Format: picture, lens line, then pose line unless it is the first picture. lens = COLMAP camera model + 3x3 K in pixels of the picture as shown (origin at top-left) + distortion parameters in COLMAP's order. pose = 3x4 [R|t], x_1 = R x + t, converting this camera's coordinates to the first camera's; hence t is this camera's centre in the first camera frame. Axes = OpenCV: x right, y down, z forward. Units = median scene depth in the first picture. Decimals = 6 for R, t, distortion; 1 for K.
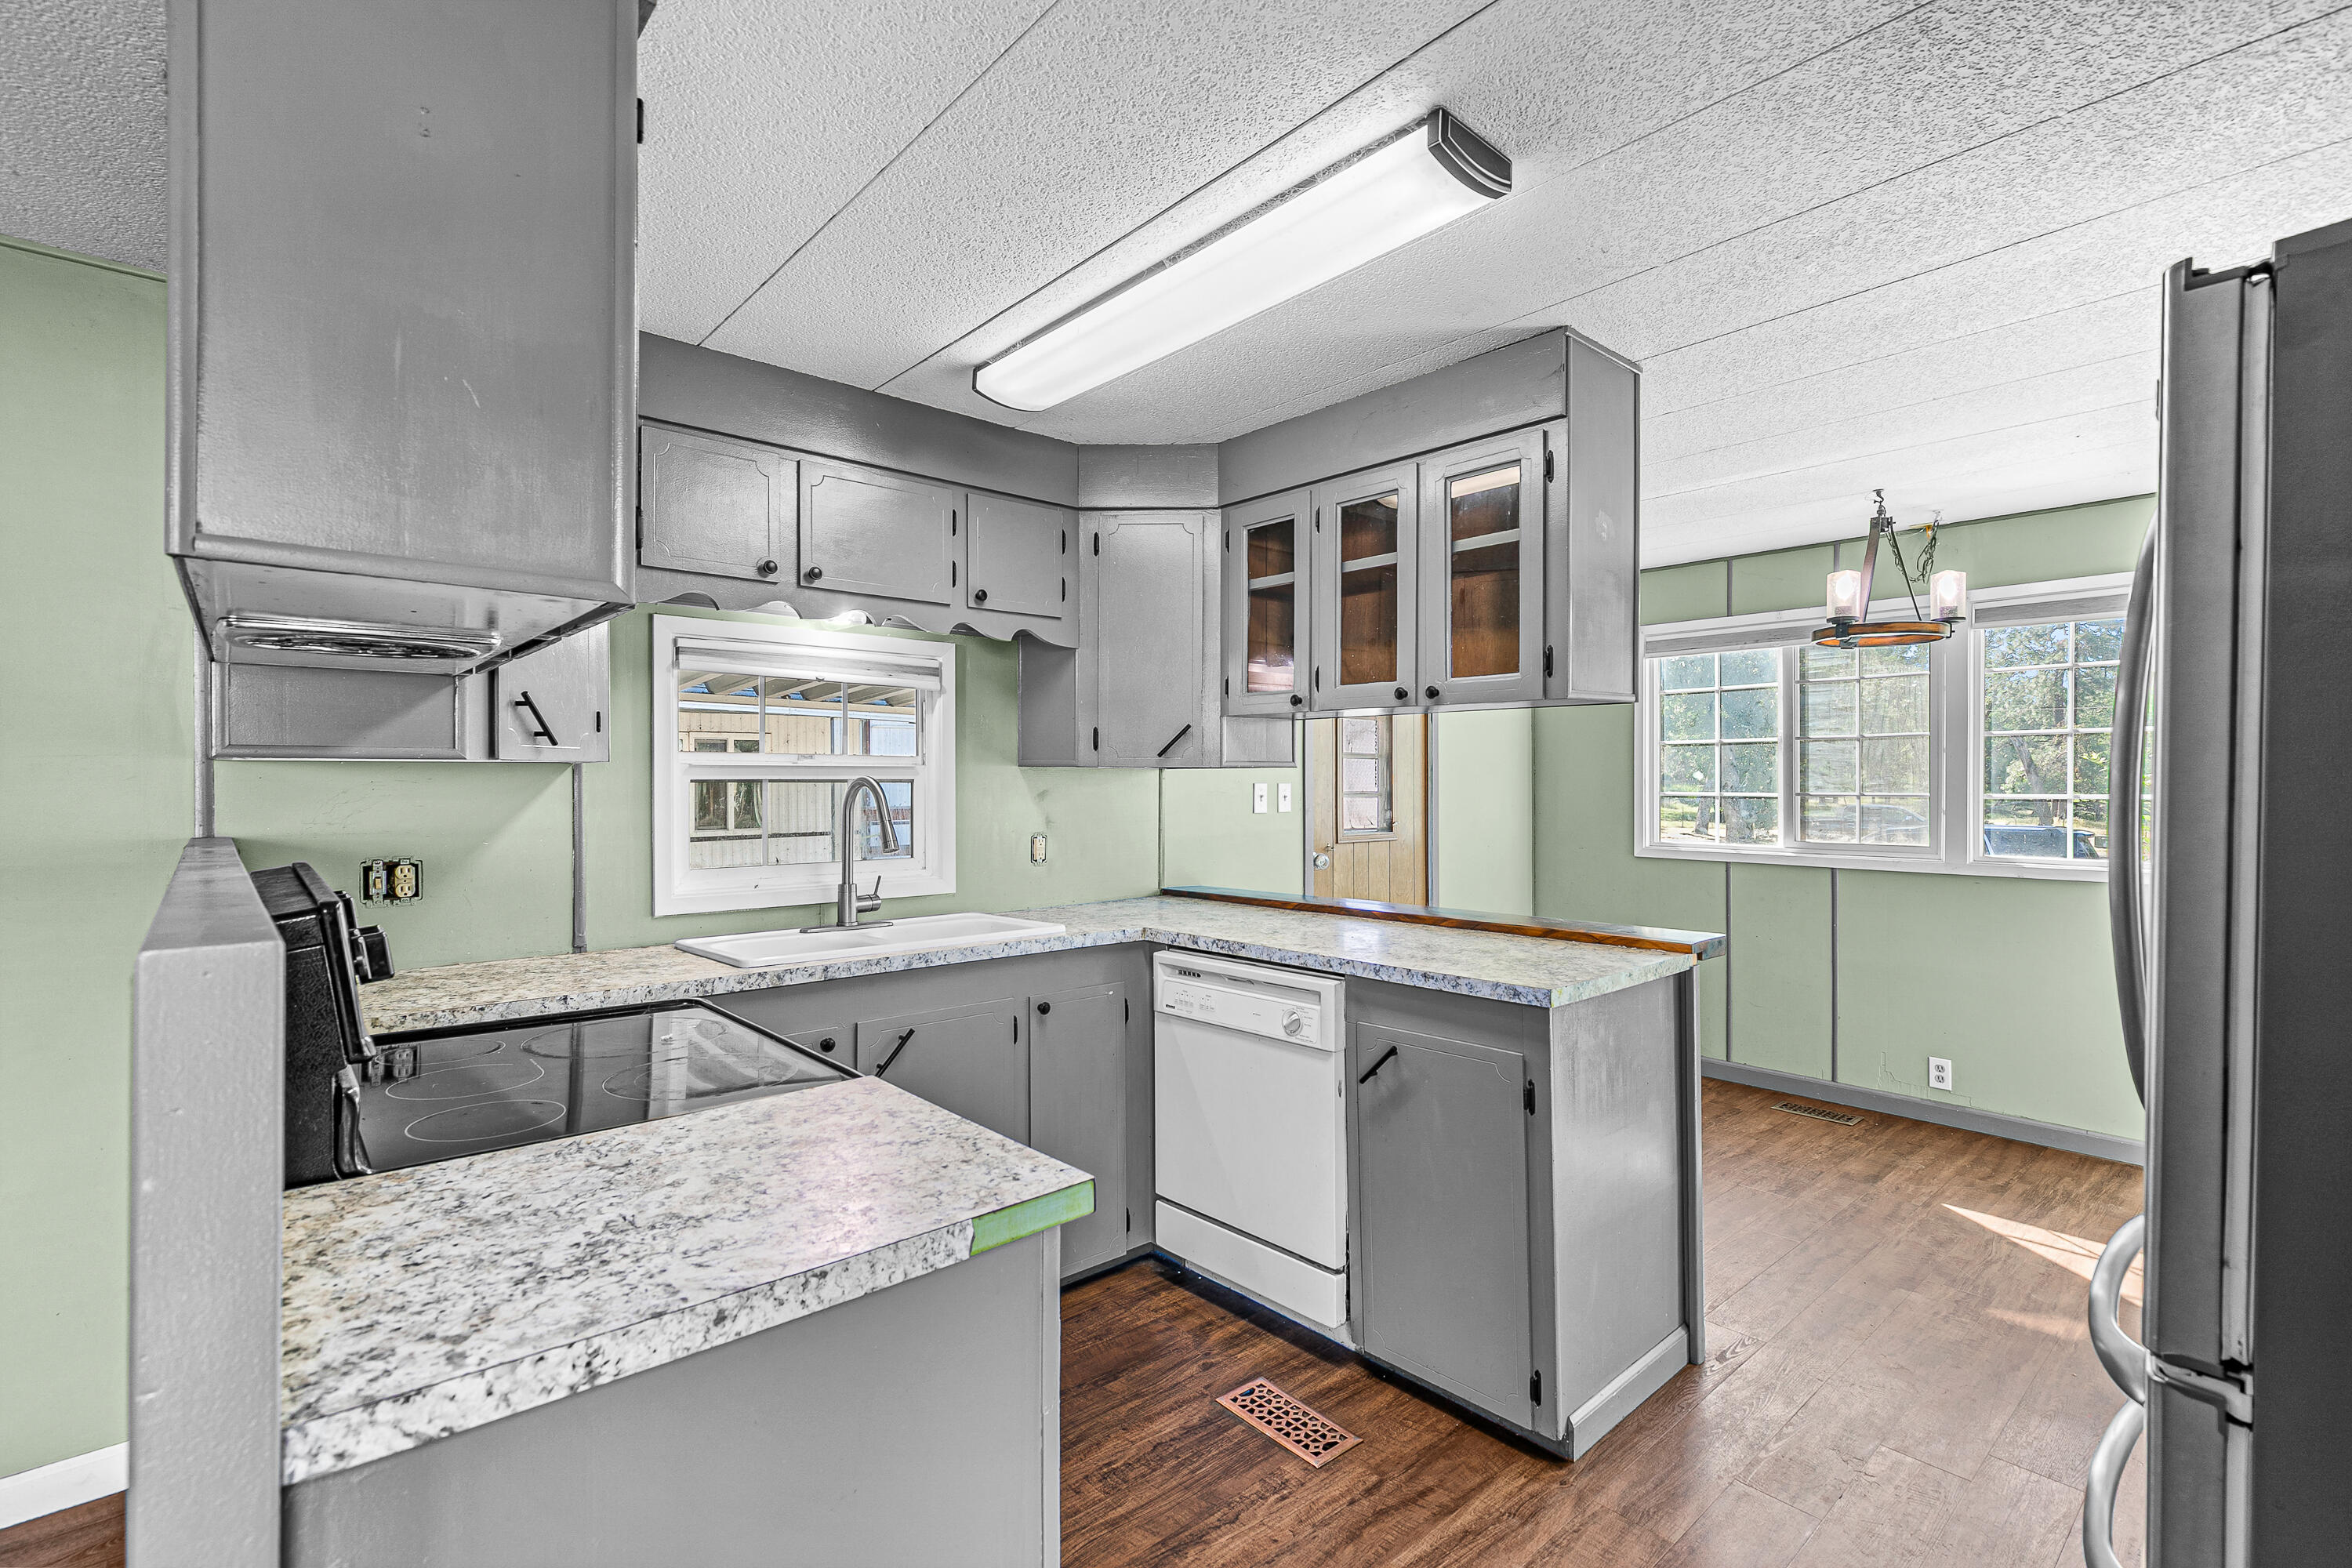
lens RADIAL K [[1098.0, 0, 1196.5], [0, 1098.0, 787.4], [0, 0, 1]] dist [0.009055, -0.001005]
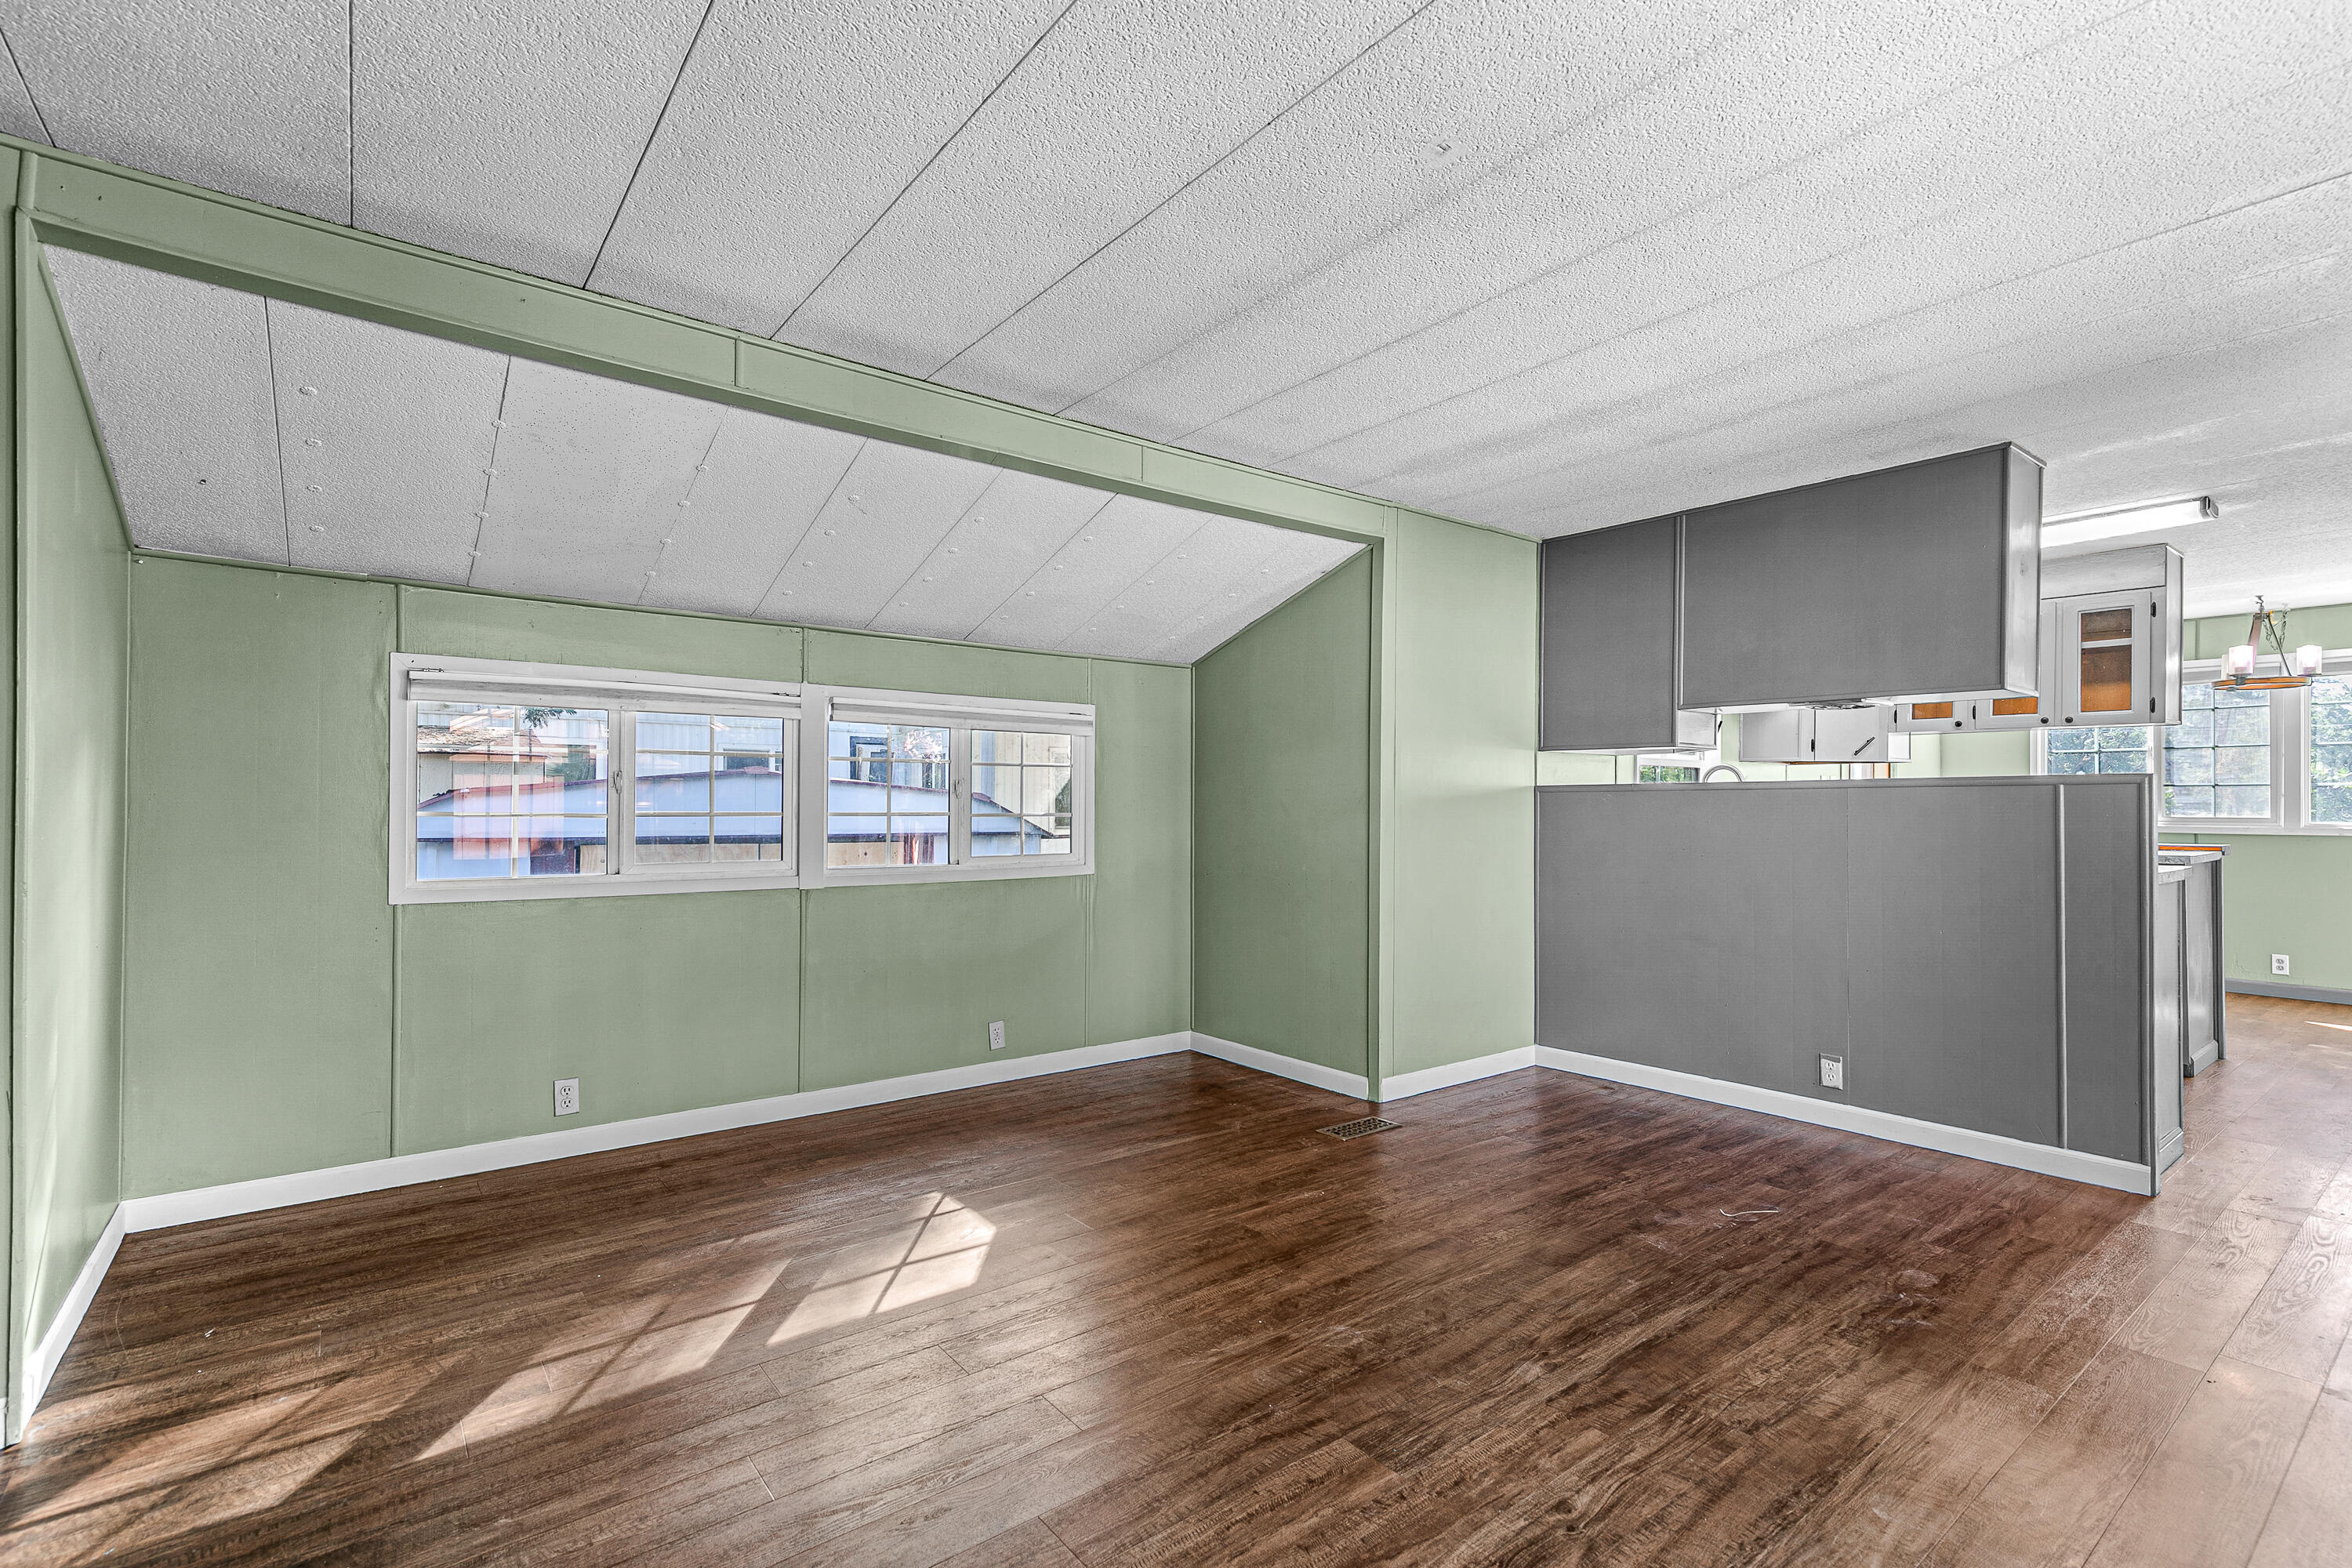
lens RADIAL K [[1098.0, 0, 1186.7], [0, 1098.0, 795.0], [0, 0, 1]] dist [0.009055, -0.001005]
pose [[0.997306, 0.003321, -0.073276, -0.740194], [-0.004296, 0.999904, -0.013145, 0.049628], [0.073225, 0.013424, 0.997225, -0.660650]]
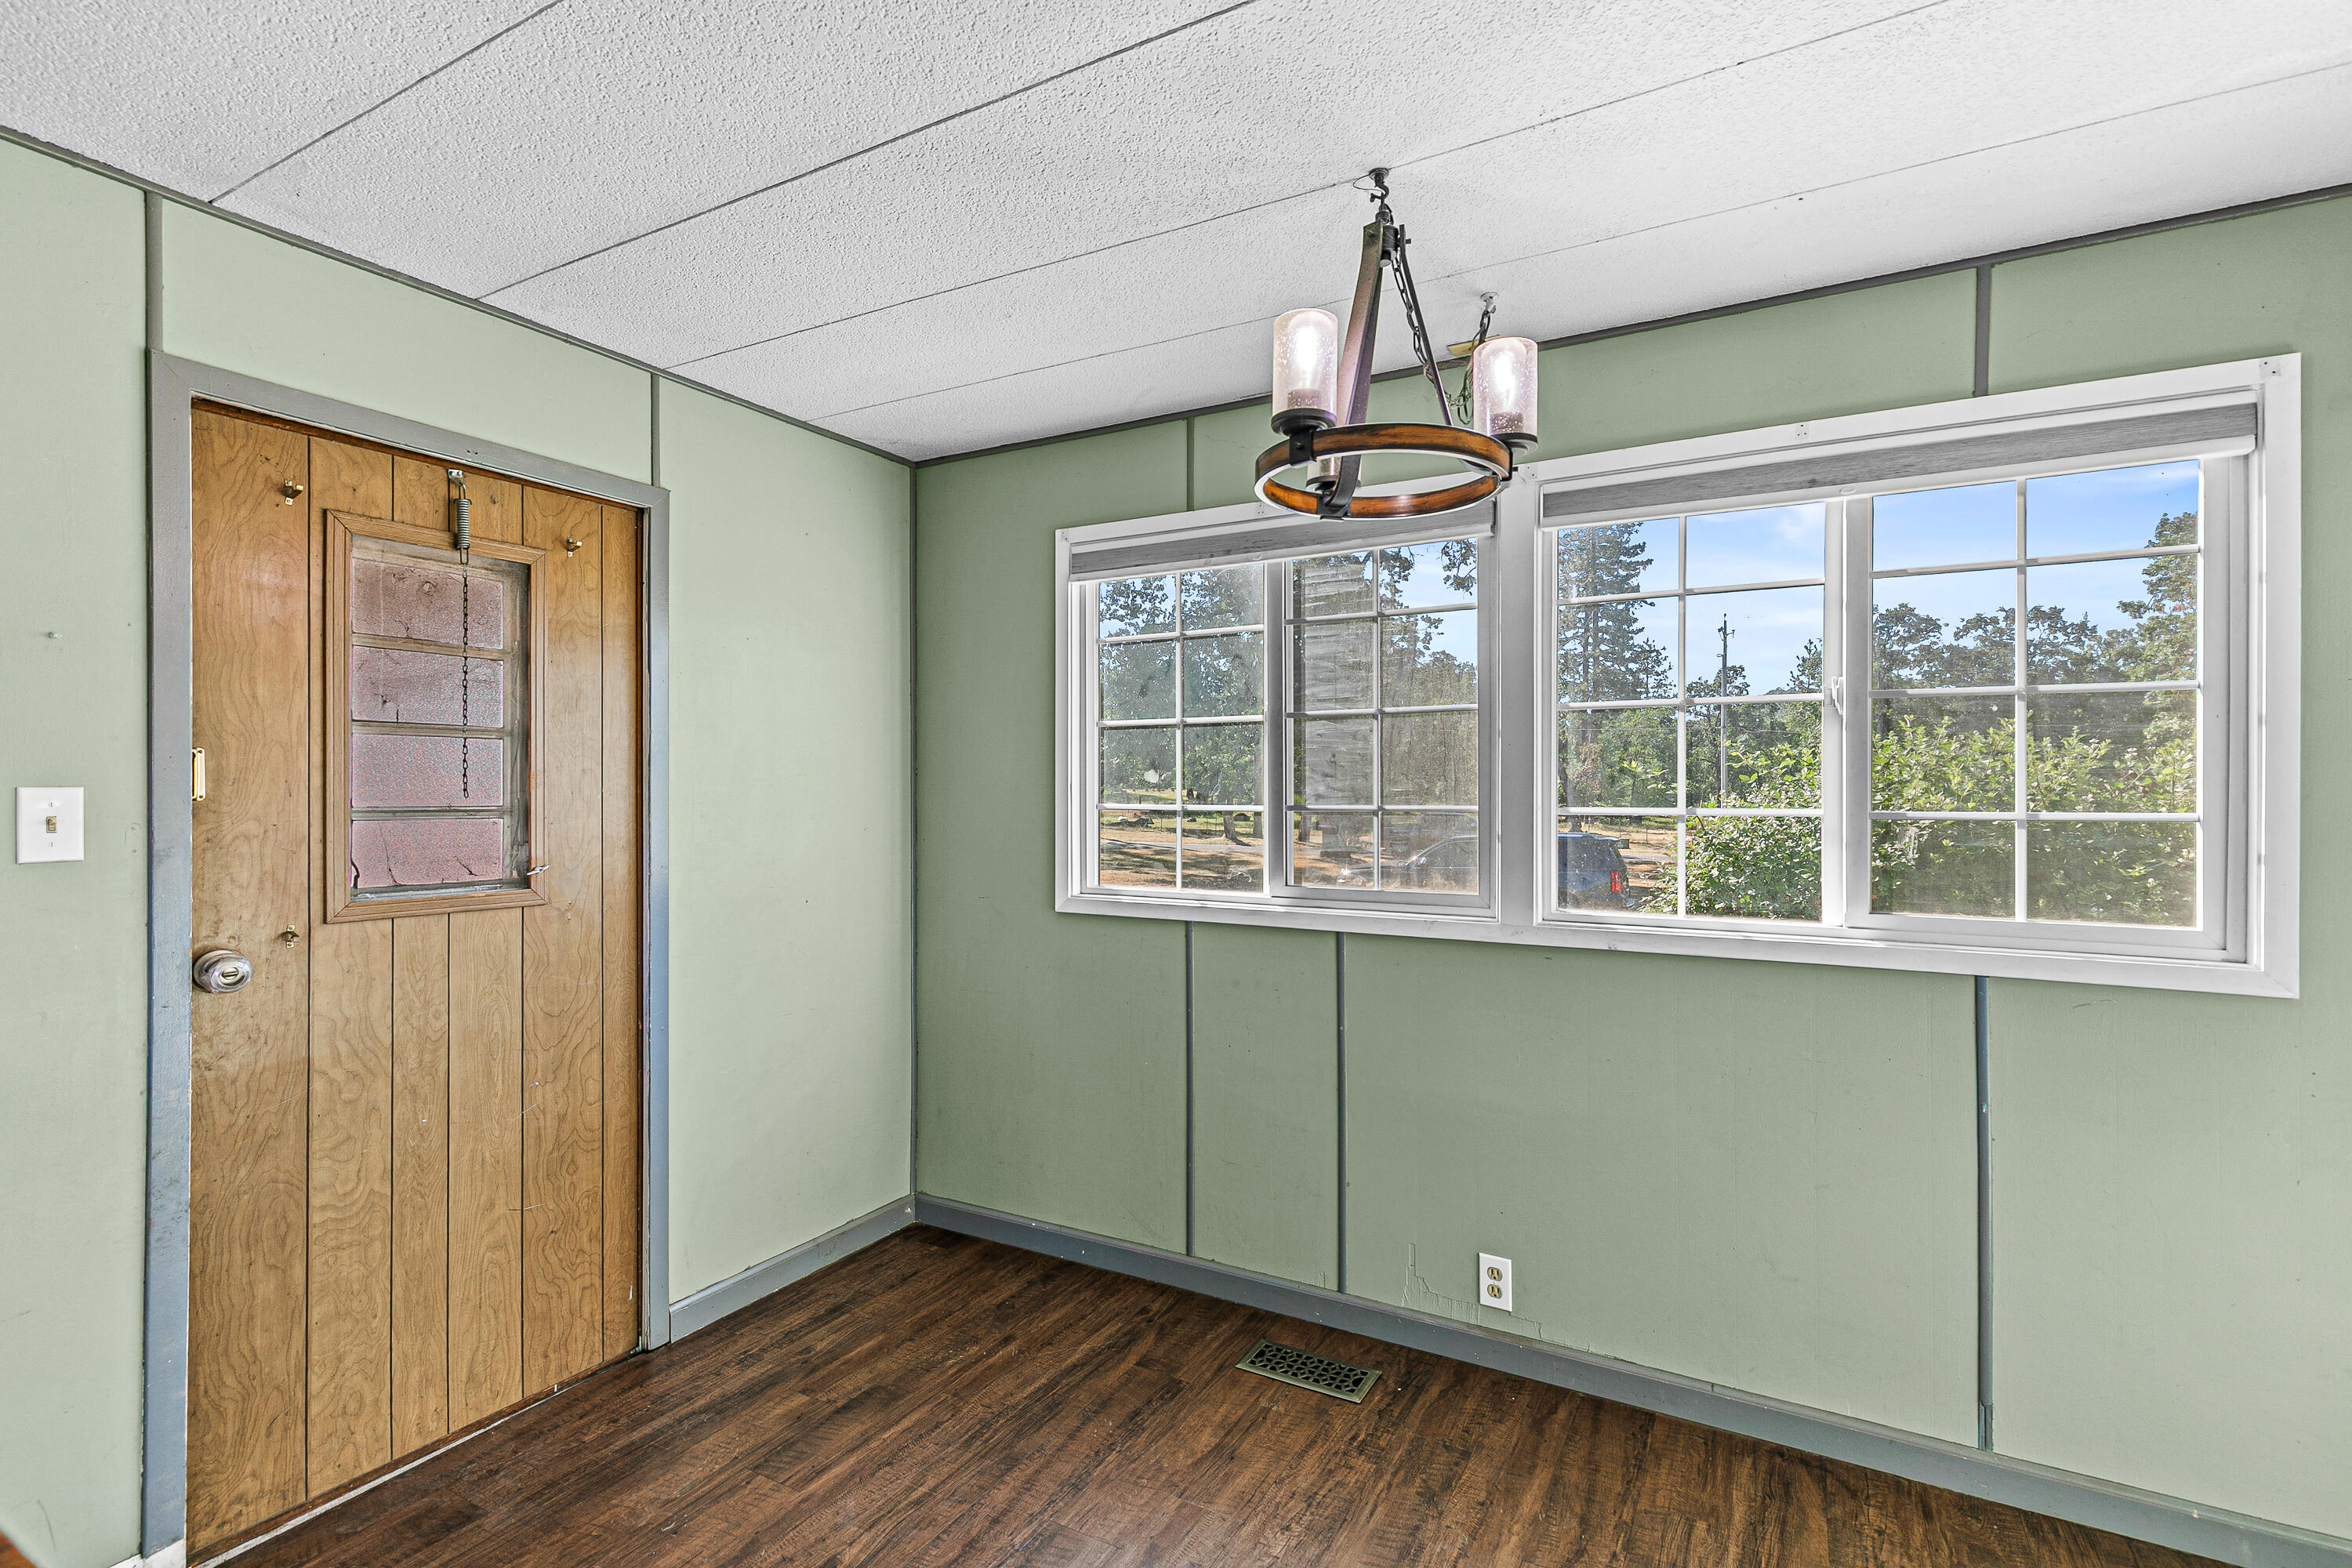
lens RADIAL K [[1098.0, 0, 1164.2], [0, 1098.0, 790.9], [0, 0, 1]] dist [0.009055, -0.001005]
pose [[0.955707, 0.002346, 0.294311, 0.332777], [0.000192, 0.999963, -0.008592, 0.002078], [-0.294320, 0.008268, 0.955671, 0.489496]]
